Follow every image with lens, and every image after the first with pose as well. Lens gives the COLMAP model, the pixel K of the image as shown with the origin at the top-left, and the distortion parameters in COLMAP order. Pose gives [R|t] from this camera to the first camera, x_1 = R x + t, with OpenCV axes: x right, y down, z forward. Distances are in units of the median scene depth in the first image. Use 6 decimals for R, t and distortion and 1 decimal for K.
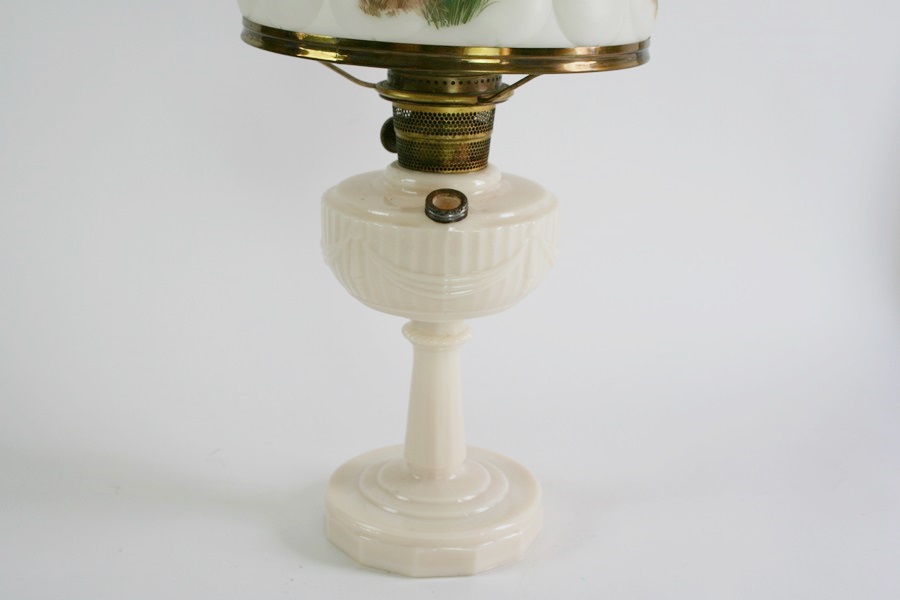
lens RADIAL K [[1885.0, 0, 455.6], [0, 1885.0, 299.4], [0, 0, 1]] dist [0.156855, 0.000000]
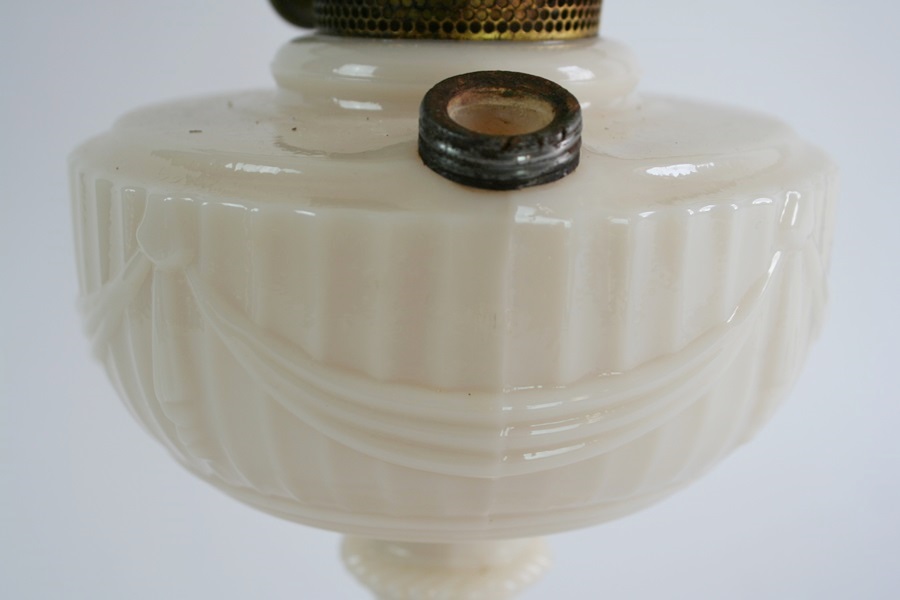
lens RADIAL K [[1418.6, 0, 447.8], [0, 1418.6, 304.5], [0, 0, 1]] dist [0.109231, 0.000000]
pose [[0.998385, -0.023518, 0.051715, -0.022966], [0.026518, 0.997958, -0.058105, -0.013380], [-0.050243, 0.059382, 0.996970, 0.798463]]
